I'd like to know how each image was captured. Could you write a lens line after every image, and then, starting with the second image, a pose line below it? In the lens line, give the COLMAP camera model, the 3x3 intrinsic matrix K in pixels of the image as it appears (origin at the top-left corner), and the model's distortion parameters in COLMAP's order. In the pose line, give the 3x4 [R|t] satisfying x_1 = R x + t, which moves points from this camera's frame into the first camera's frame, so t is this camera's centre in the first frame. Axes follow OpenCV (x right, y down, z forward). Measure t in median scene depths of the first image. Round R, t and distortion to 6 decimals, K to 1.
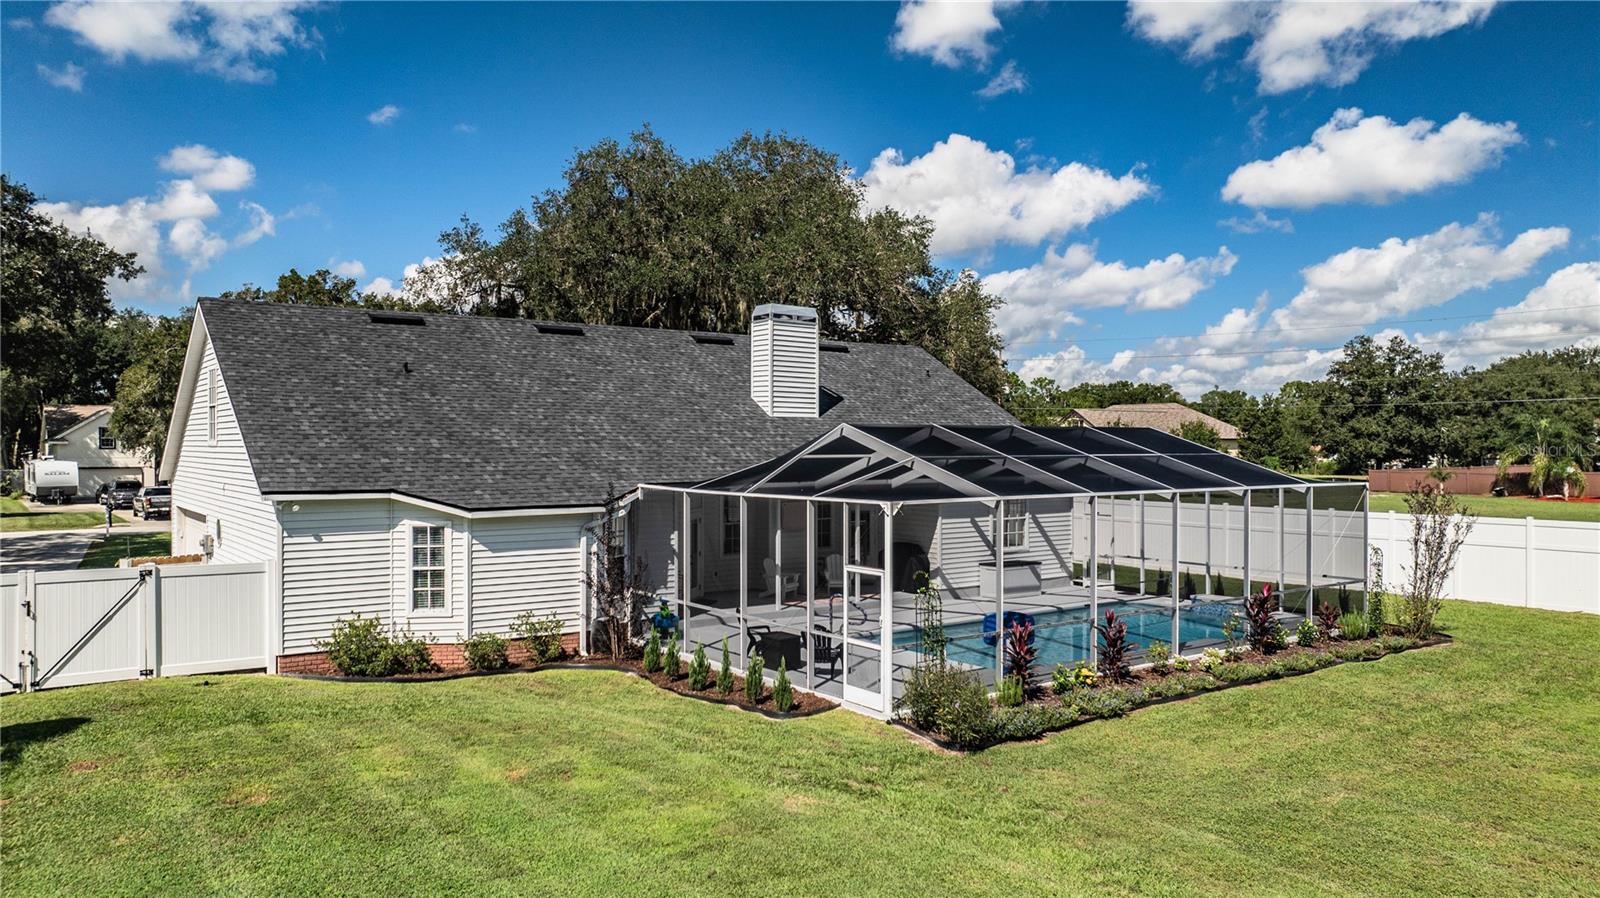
lens RADIAL K [[1125.2, 0, 790.5], [0, 1125.2, 446.8], [0, 0, 1]] dist [-0.040881, 0.041784]
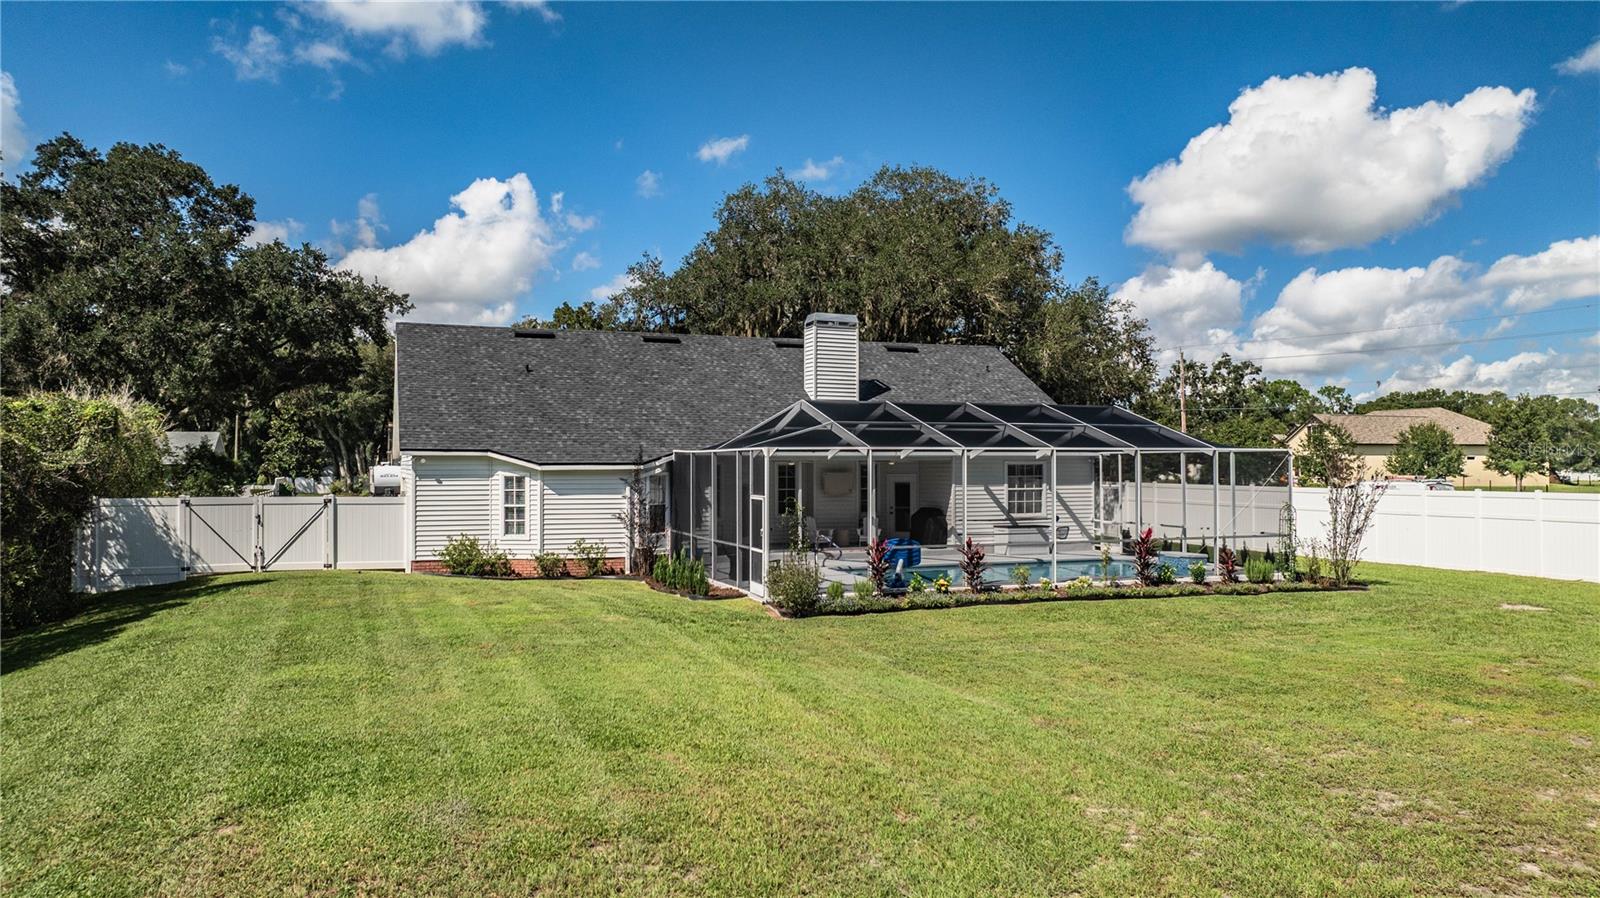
lens RADIAL K [[1125.2, 0, 800.6], [0, 1125.2, 456.6], [0, 0, 1]] dist [-0.040881, 0.041784]
pose [[0.963839, -0.003457, -0.266462, 0.382812], [0.000828, 0.999950, -0.009978, 0.056990], [0.266483, 0.009397, 0.963794, -0.261187]]
